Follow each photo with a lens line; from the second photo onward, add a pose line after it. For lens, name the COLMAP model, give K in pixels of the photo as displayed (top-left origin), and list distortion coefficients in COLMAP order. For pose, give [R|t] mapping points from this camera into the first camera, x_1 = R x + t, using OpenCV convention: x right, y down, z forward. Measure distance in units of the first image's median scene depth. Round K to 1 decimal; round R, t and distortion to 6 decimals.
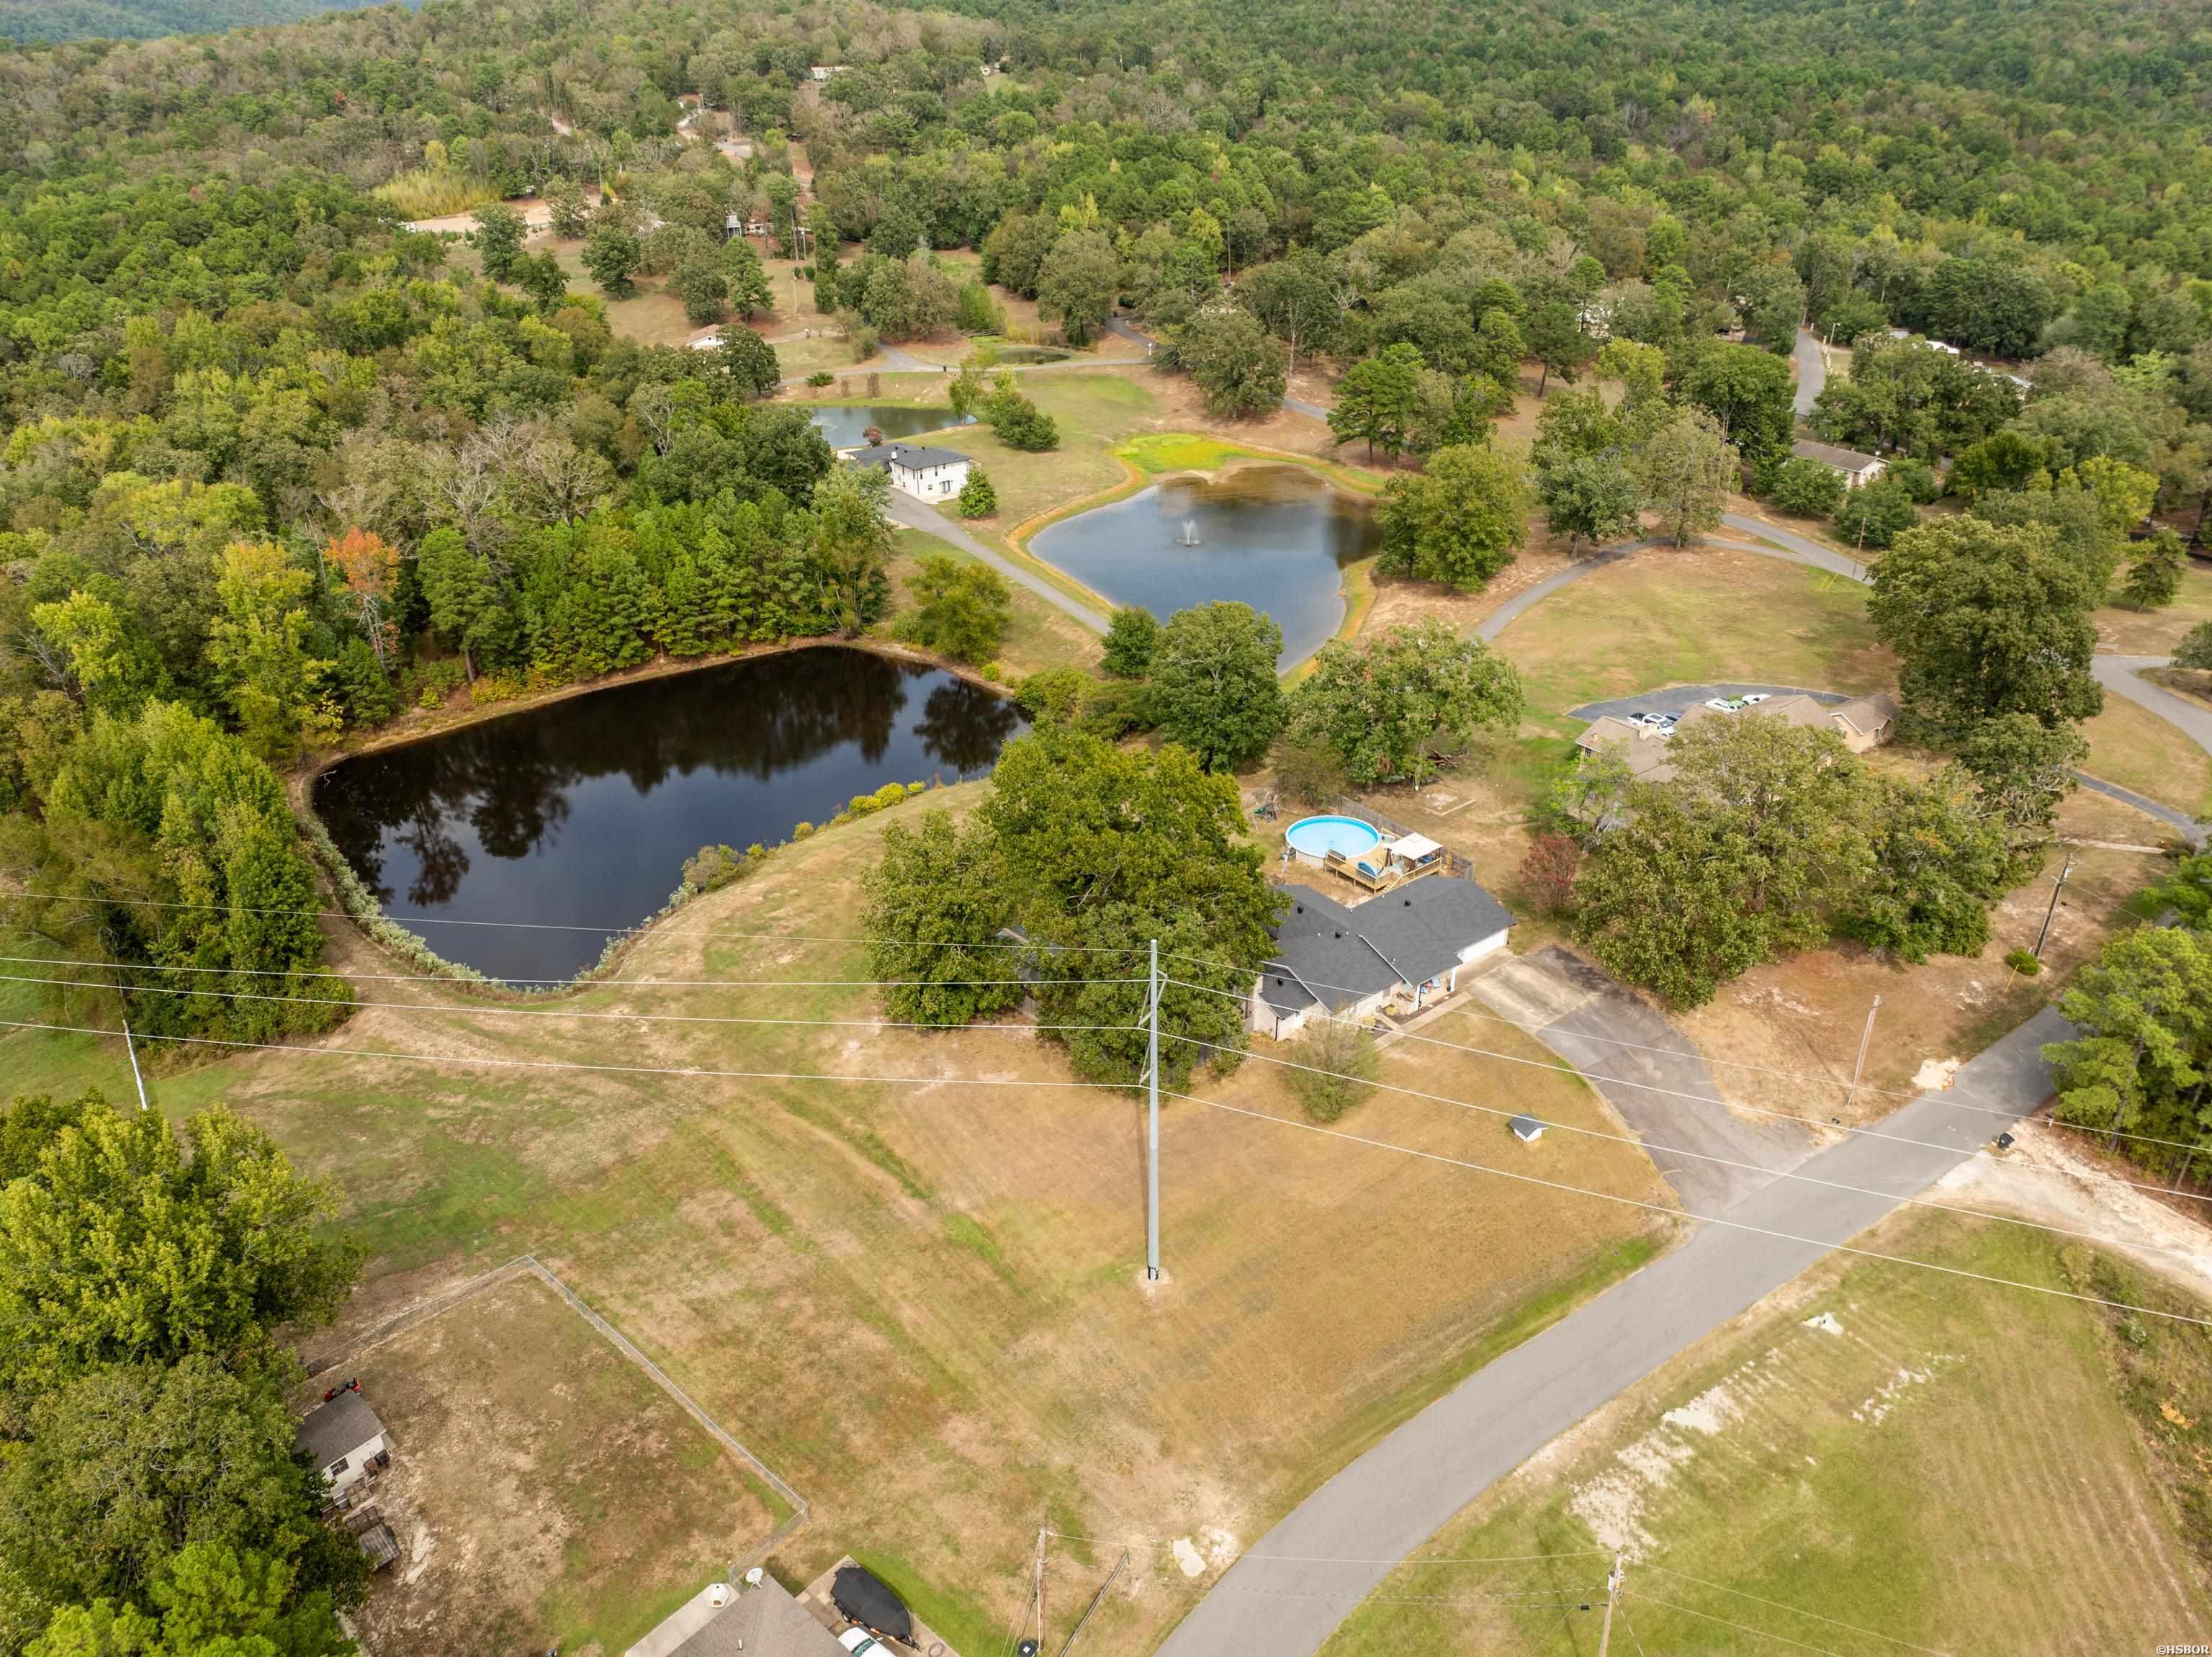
lens RADIAL K [[1533.1, 0, 1106.0], [0, 1533.1, 828.5], [0, 0, 1]] dist [0.002813, -0.041280]
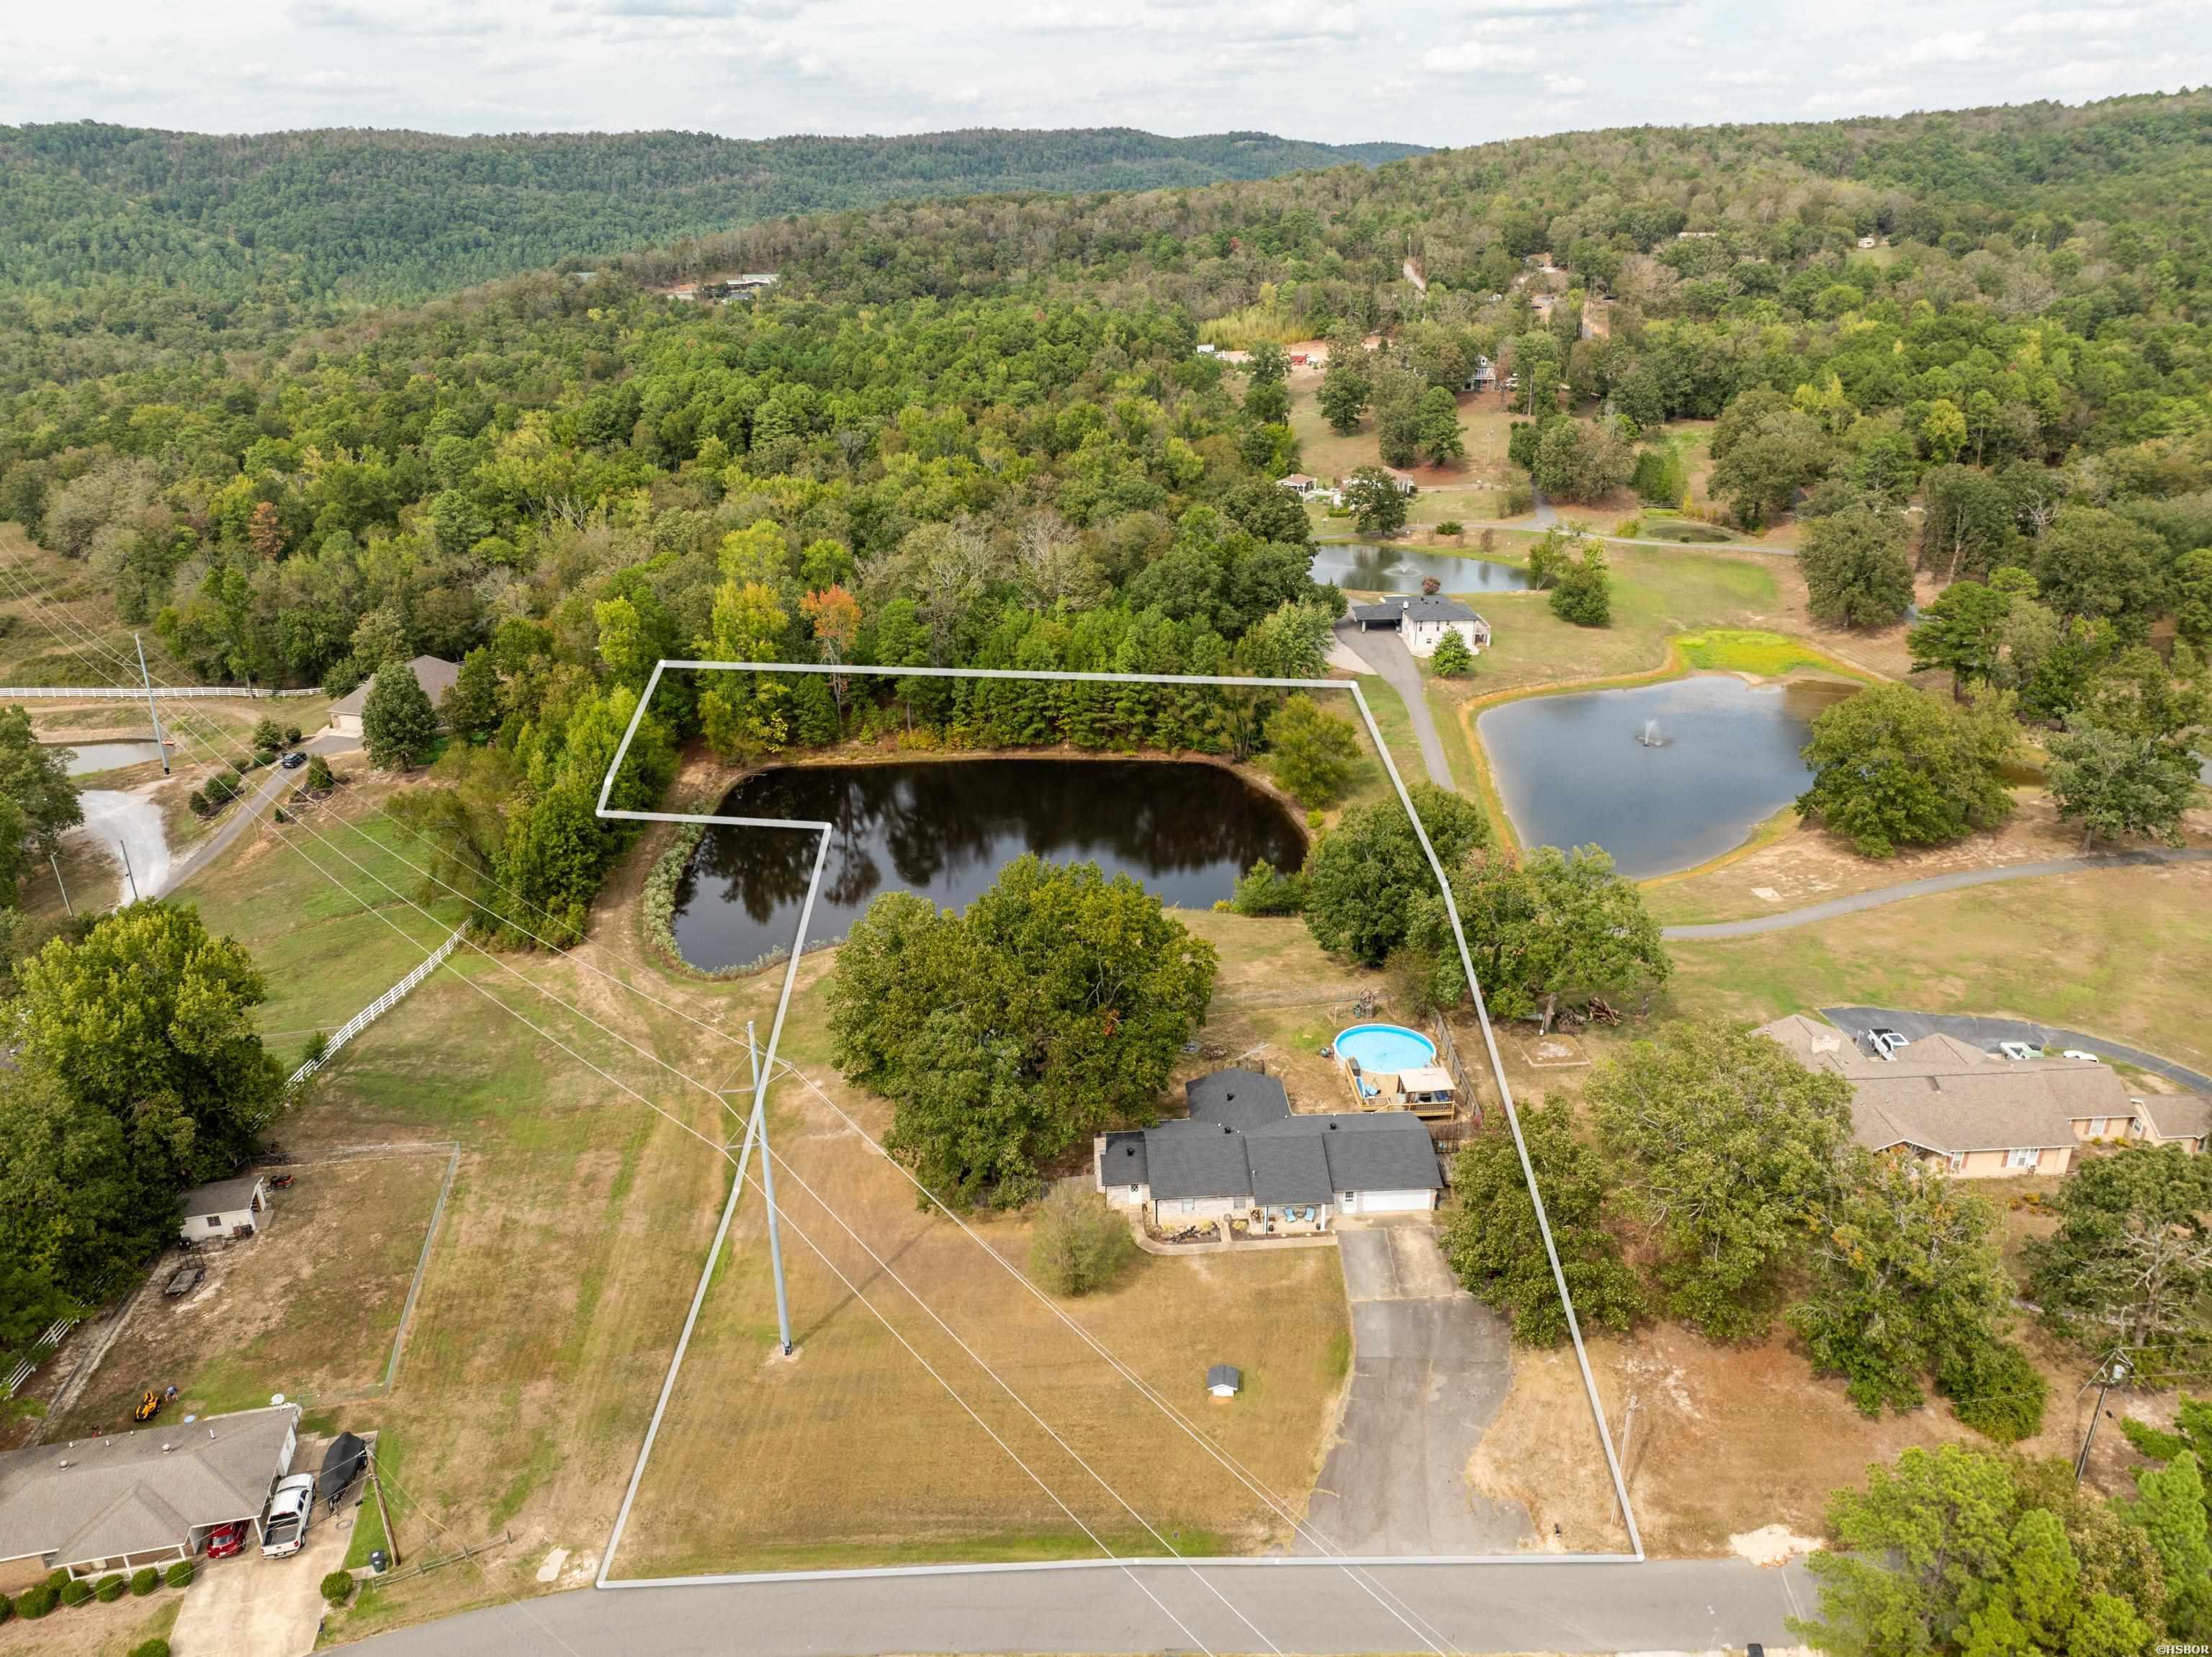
lens RADIAL K [[1544.0, 0, 1106.0], [0, 1544.0, 828.5], [0, 0, 1]] dist [-0.023075, -0.001260]
pose [[0.826239, 0.222418, -0.517551, 0.330506], [-0.267149, 0.963576, -0.012390, -0.047621], [0.495944, 0.148501, 0.855562, 0.075661]]
